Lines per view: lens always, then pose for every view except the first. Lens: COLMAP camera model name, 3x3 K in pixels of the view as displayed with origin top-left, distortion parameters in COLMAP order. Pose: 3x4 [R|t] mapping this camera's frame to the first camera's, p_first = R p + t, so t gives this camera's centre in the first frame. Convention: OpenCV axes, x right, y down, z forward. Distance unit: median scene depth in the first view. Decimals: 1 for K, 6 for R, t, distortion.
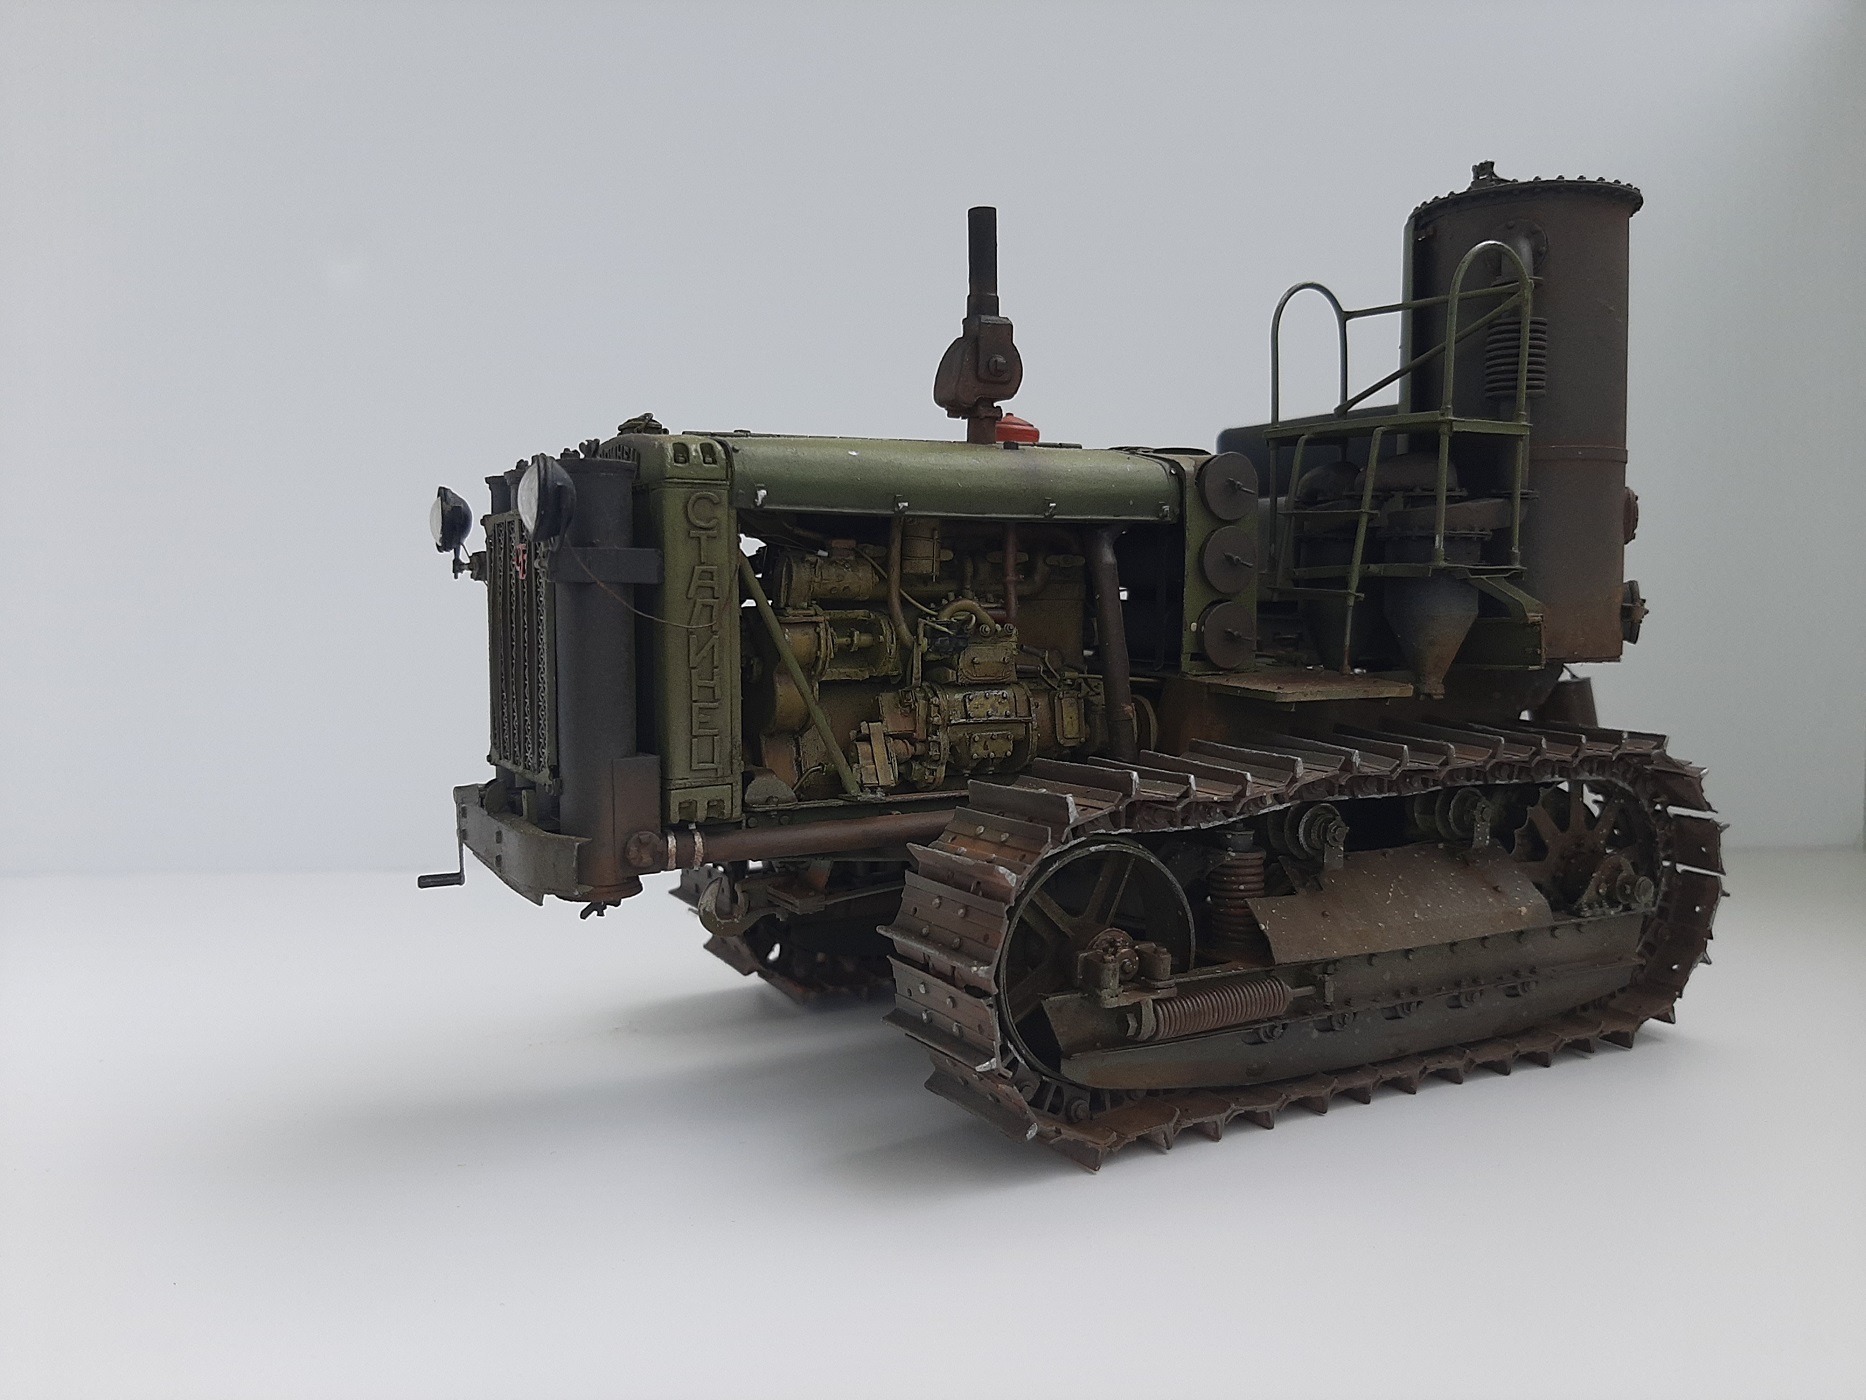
lens RADIAL K [[1487.1, 0, 933.9], [0, 1487.1, 692.3], [0, 0, 1]] dist [0.072452, -0.215935]
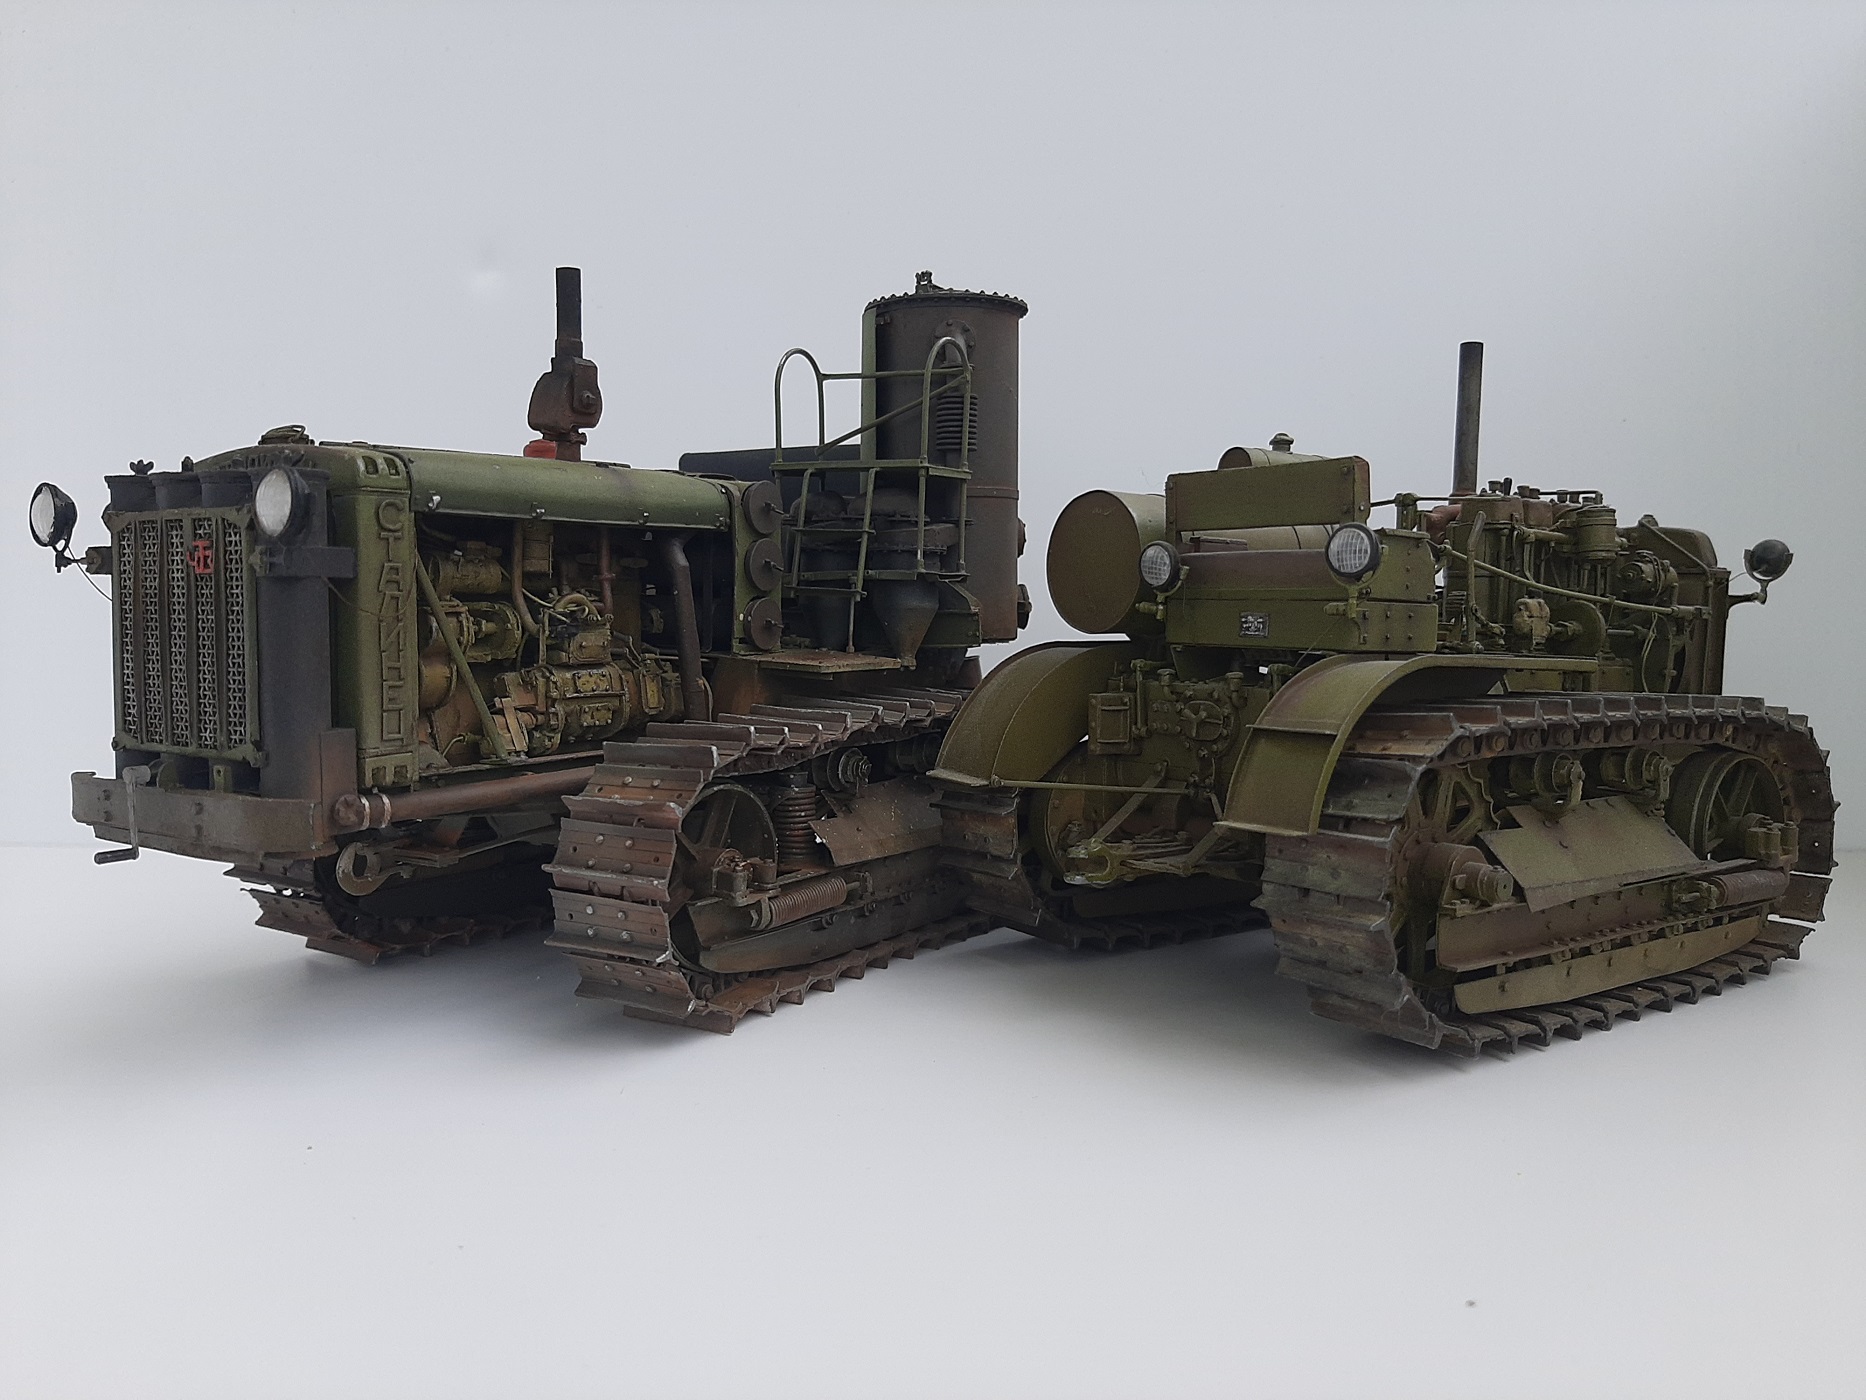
lens RADIAL K [[1487.1, 0, 946.2], [0, 1487.1, 688.9], [0, 0, 1]] dist [0.072452, -0.215935]
pose [[0.871744, -0.025663, 0.489290, -0.309651], [0.026820, 0.999629, 0.004646, 0.016753], [-0.489228, 0.009073, 0.872109, -0.198481]]
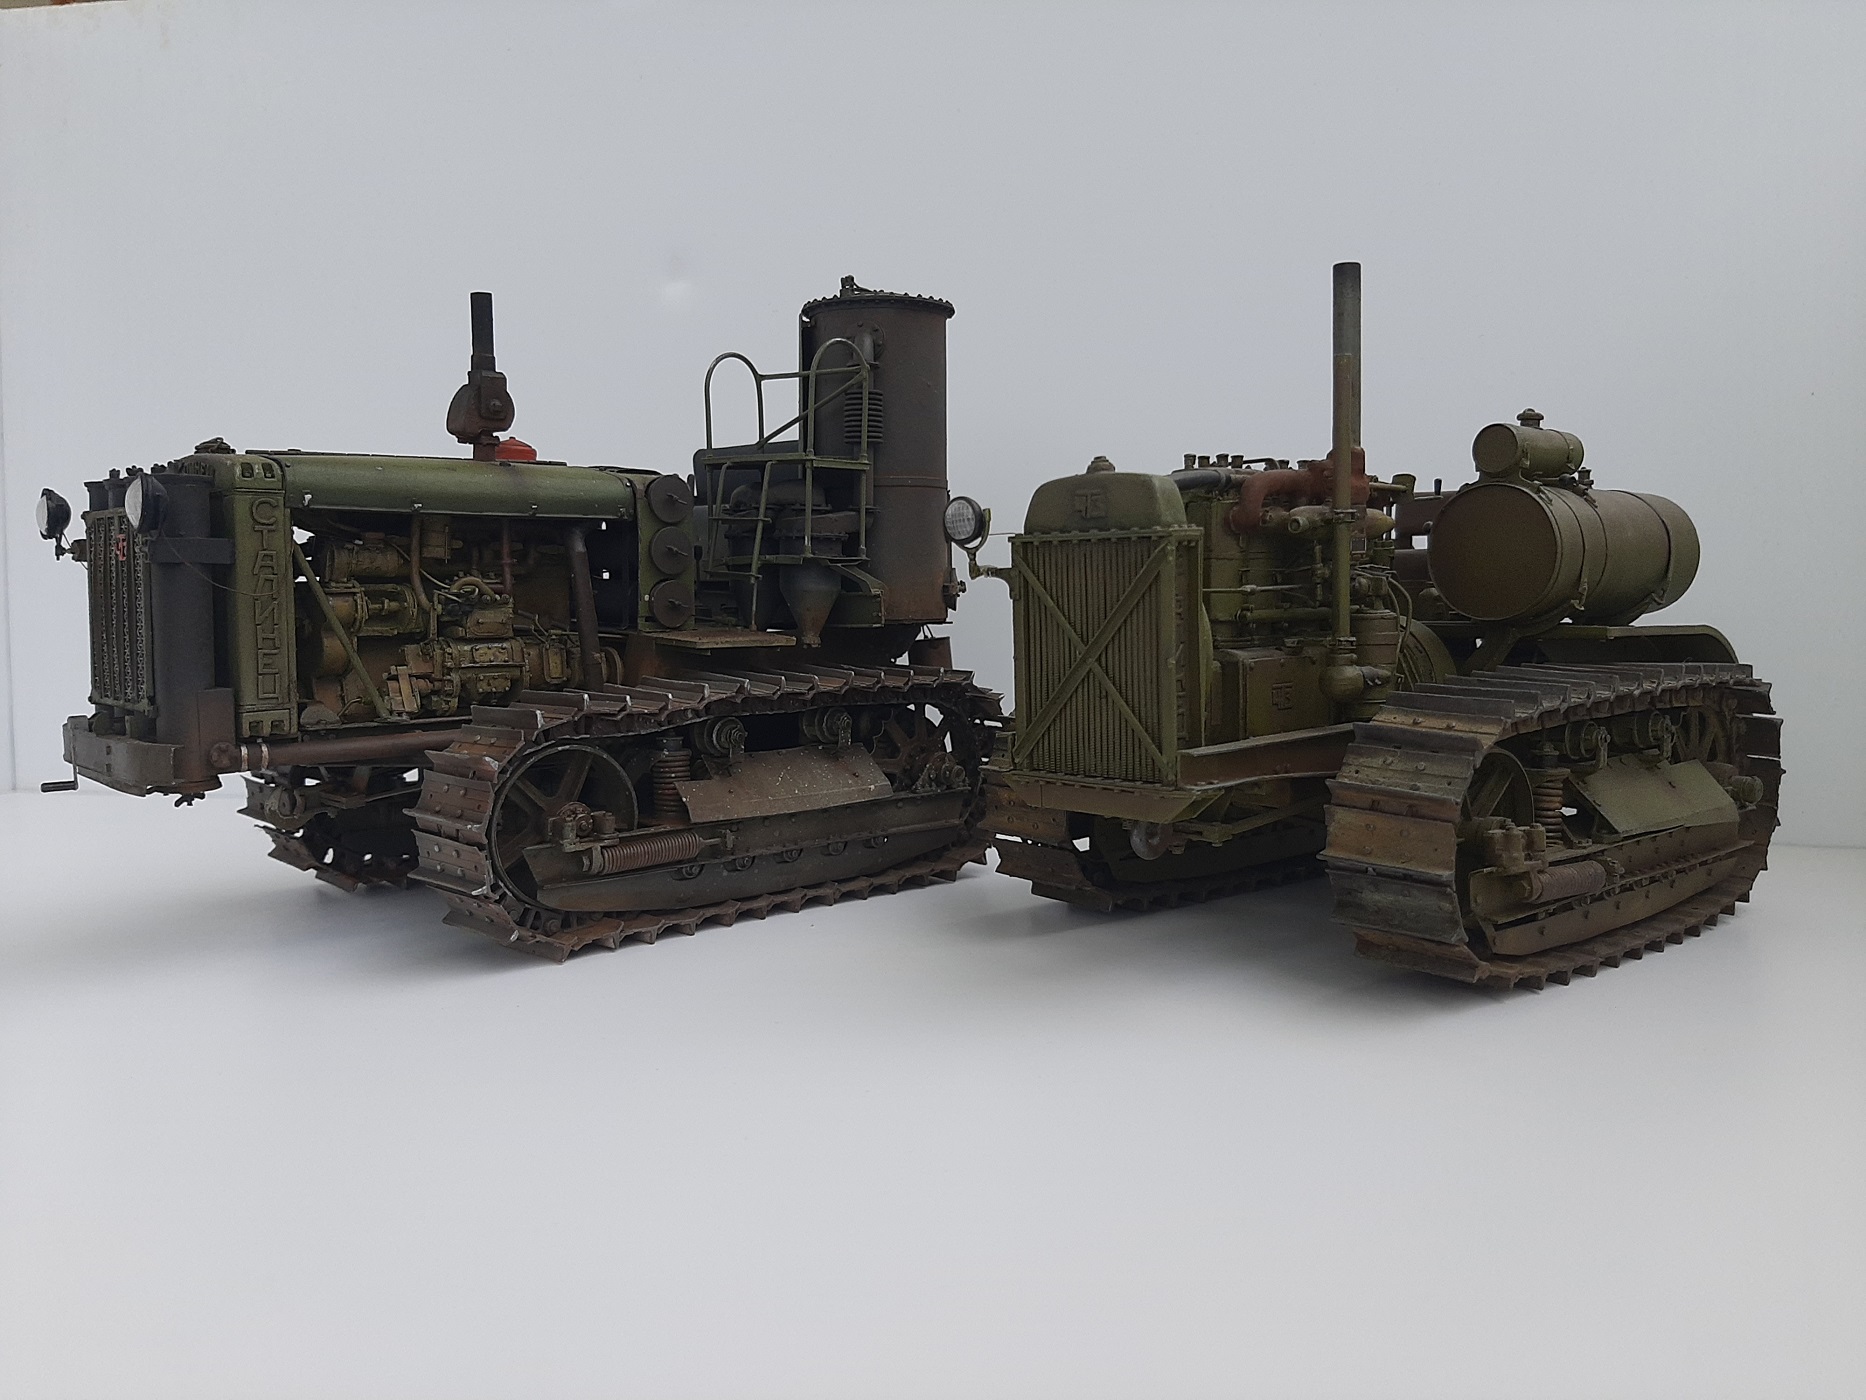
lens RADIAL K [[1487.1, 0, 961.0], [0, 1487.1, 686.0], [0, 0, 1]] dist [0.072452, -0.215935]
pose [[0.958696, -0.015686, 0.283998, 0.061485], [0.013602, 0.999864, 0.009306, 0.032169], [-0.284106, -0.005058, 0.958780, -0.460682]]
